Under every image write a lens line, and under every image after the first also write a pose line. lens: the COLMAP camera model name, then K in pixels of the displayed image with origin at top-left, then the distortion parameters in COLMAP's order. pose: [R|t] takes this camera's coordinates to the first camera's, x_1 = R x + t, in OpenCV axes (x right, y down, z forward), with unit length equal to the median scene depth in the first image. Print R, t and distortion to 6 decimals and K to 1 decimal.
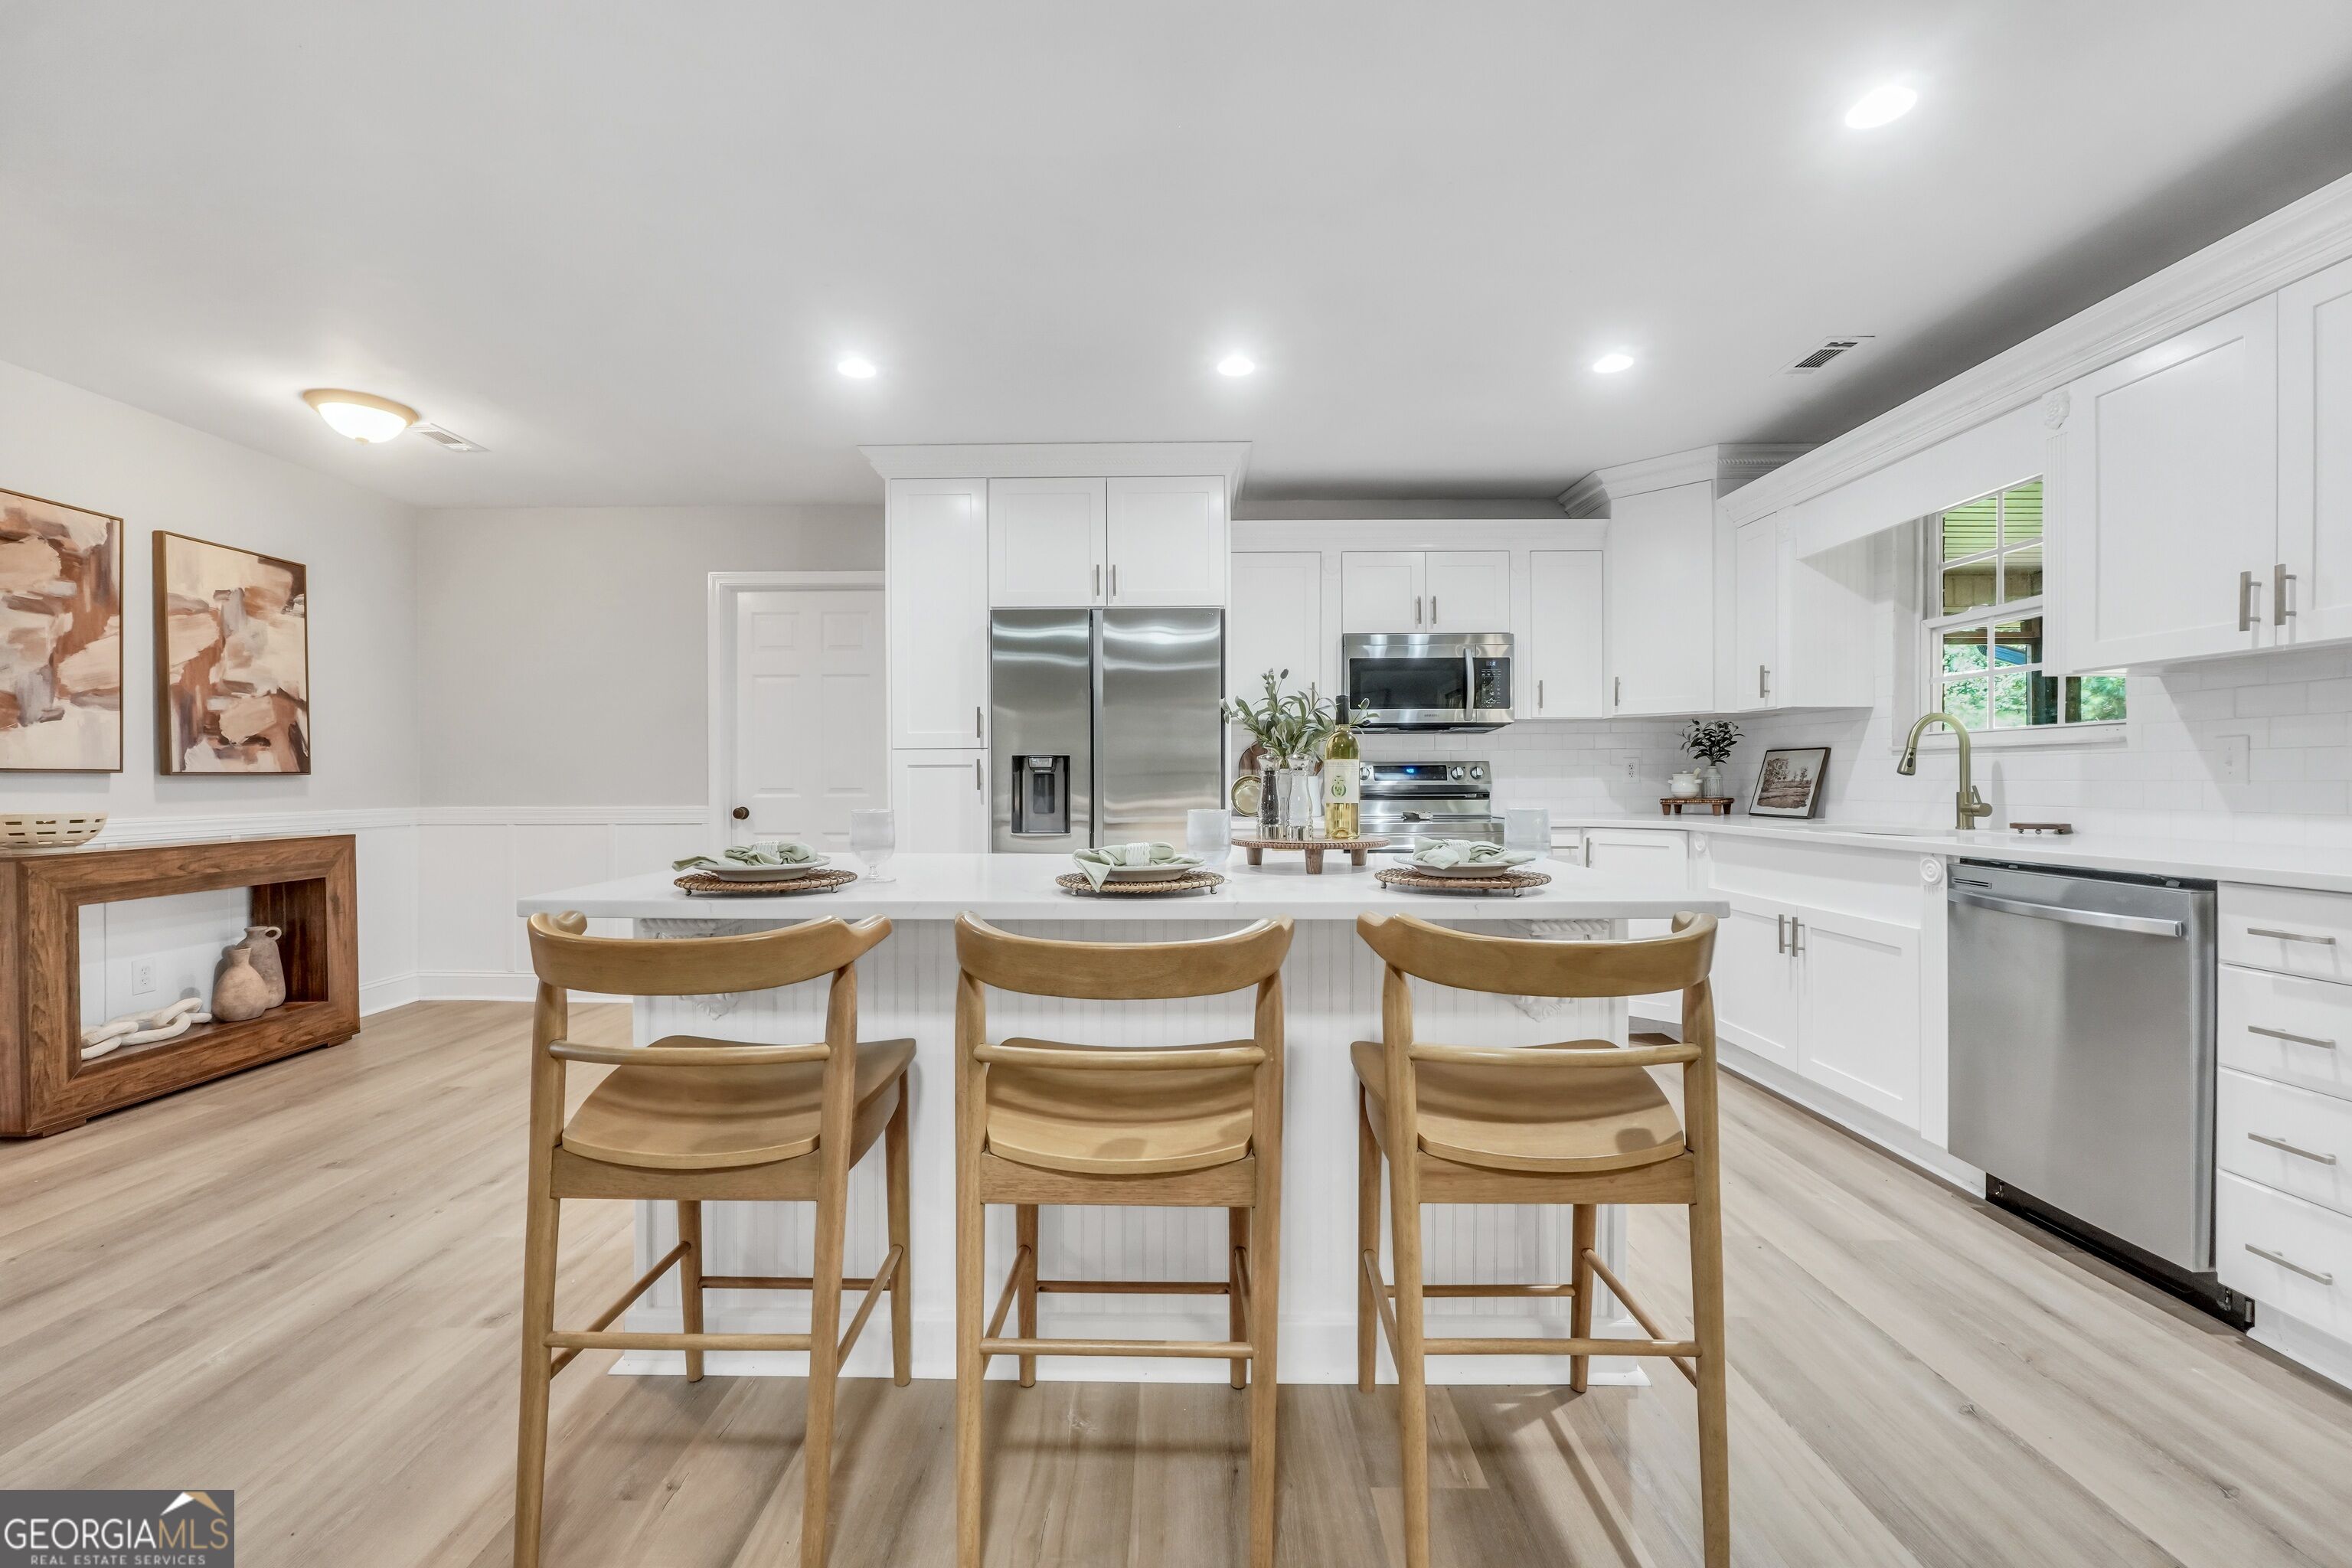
lens RADIAL K [[986.9, 0, 1176.0], [0, 986.9, 784.0], [0, 0, 1]] dist [0.000656, 0.000025]
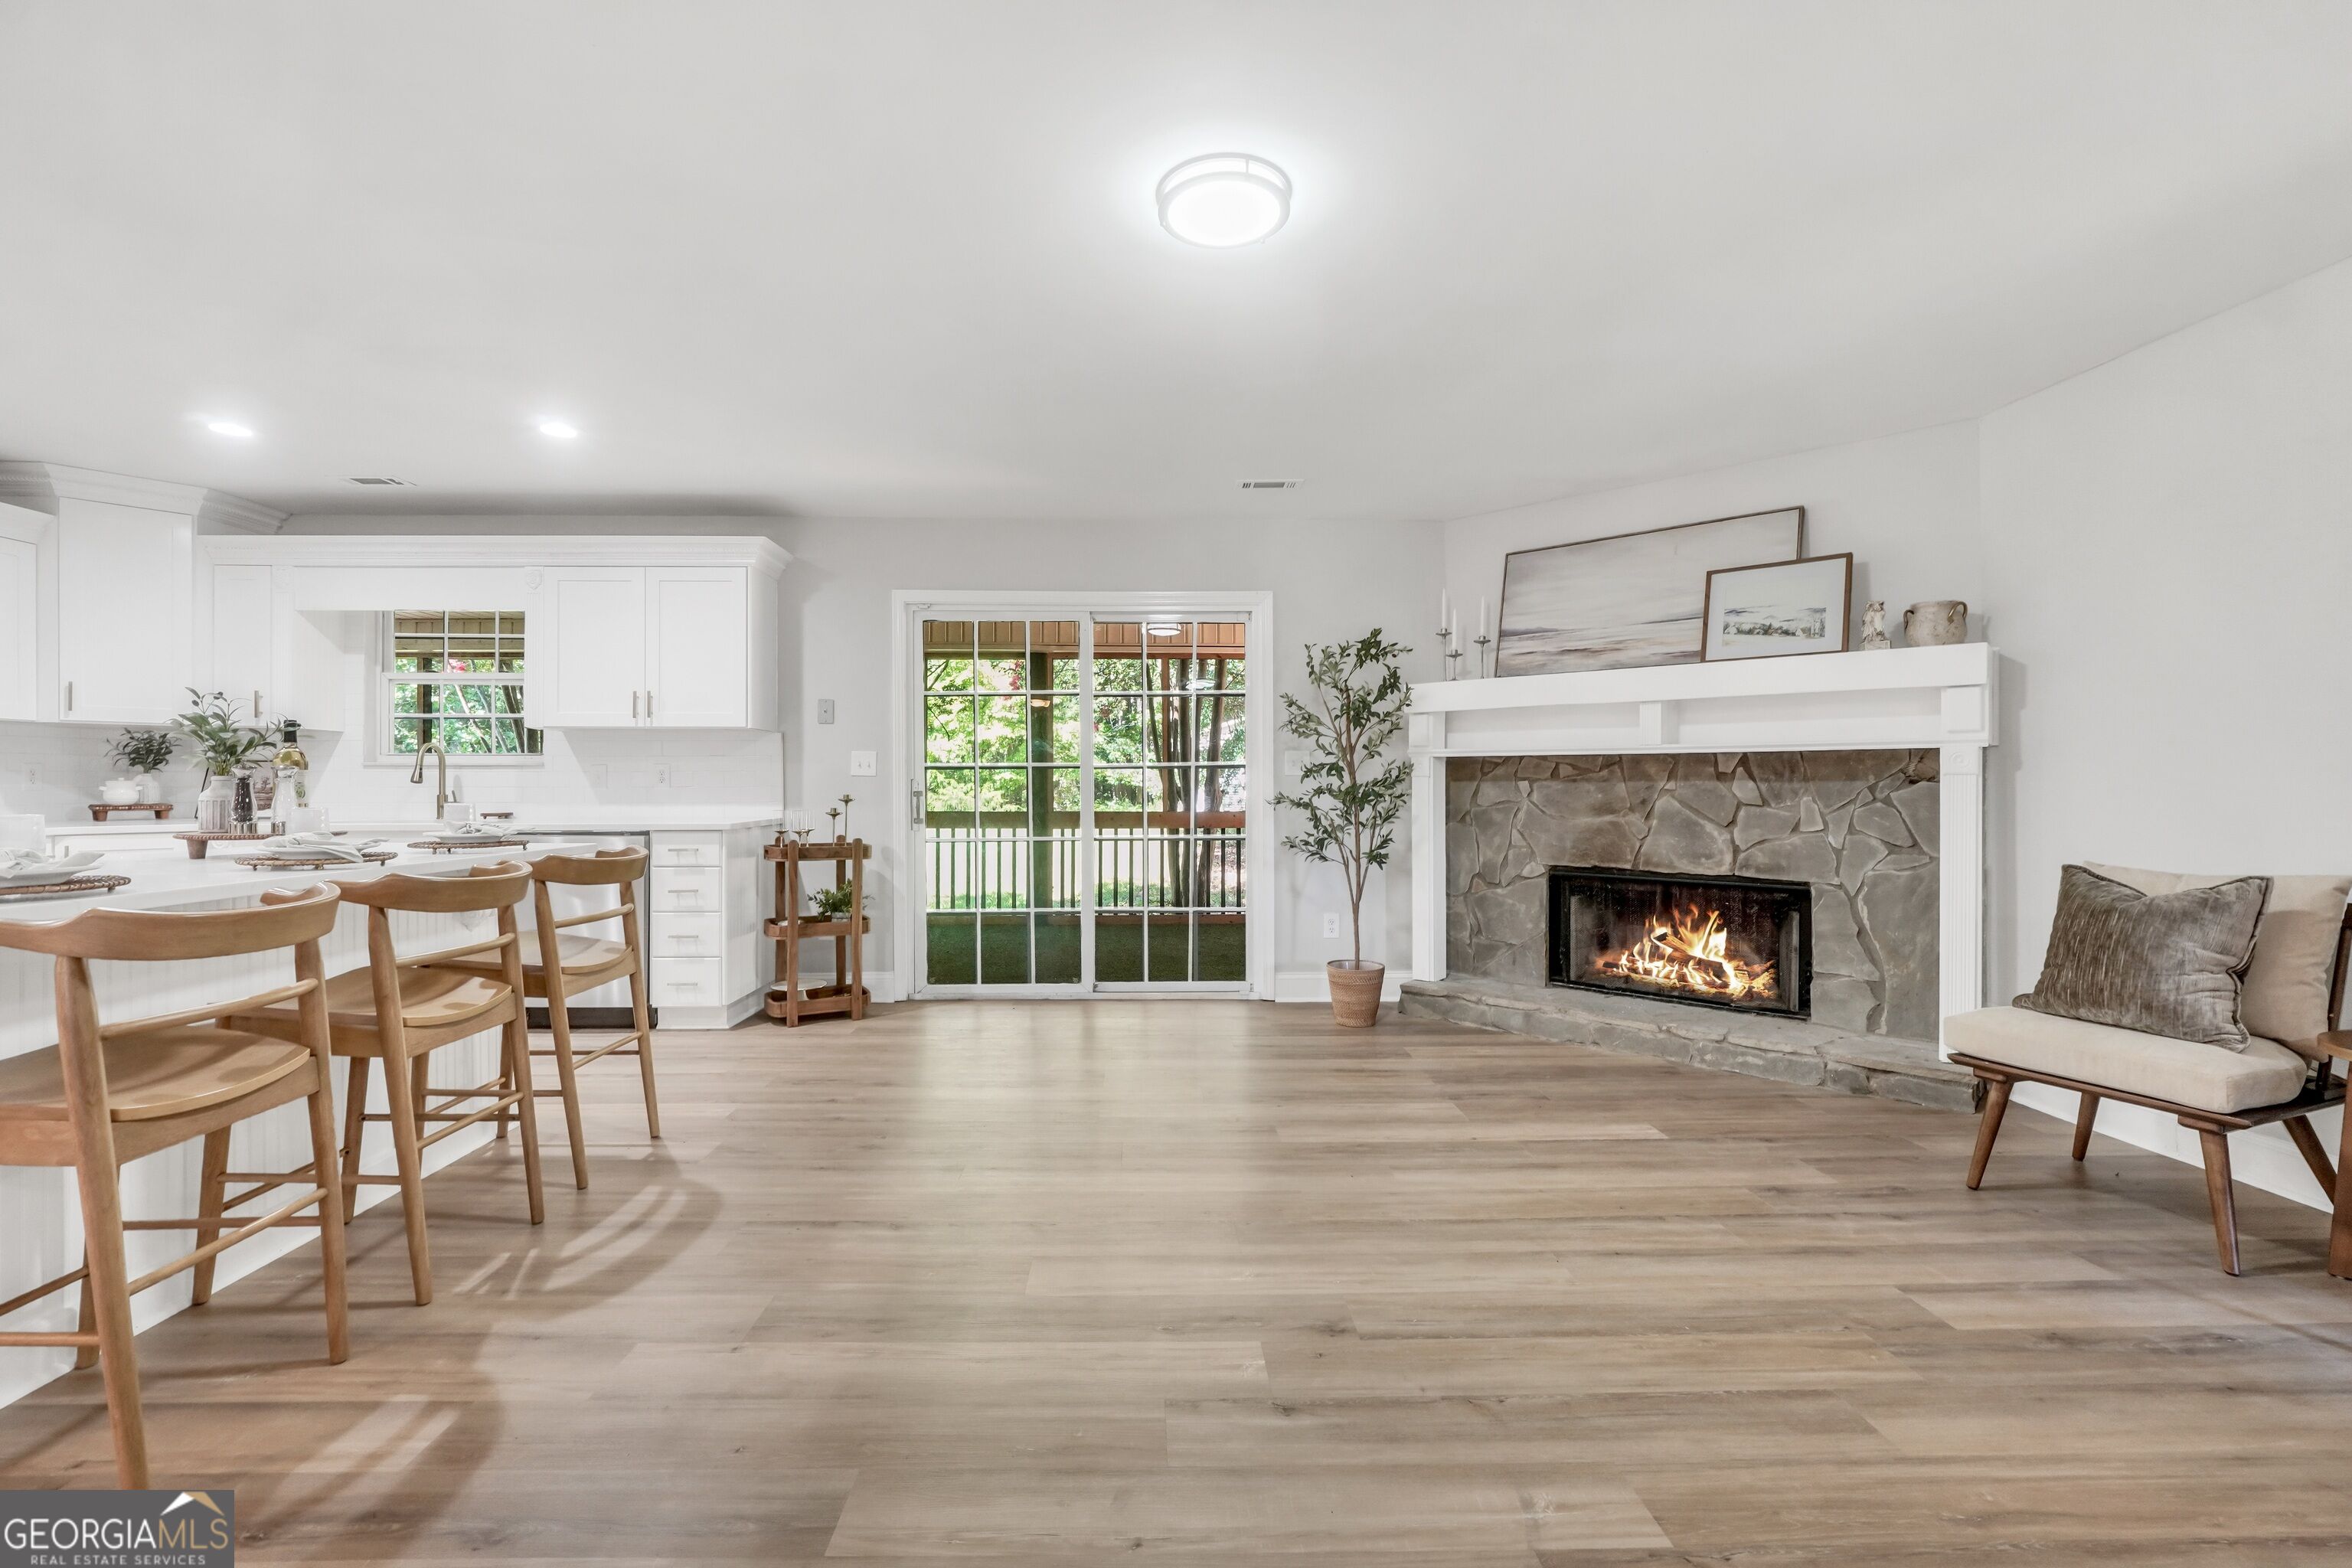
lens RADIAL K [[999.2, 0, 1166.8], [0, 999.2, 784.7], [0, 0, 1]] dist [-0.016946, 0.006616]
pose [[-0.043826, 0.003640, 0.999033, -0.655512], [0.005750, 0.999978, -0.003391, 0.003611], [-0.999023, 0.005596, -0.043846, -0.044492]]
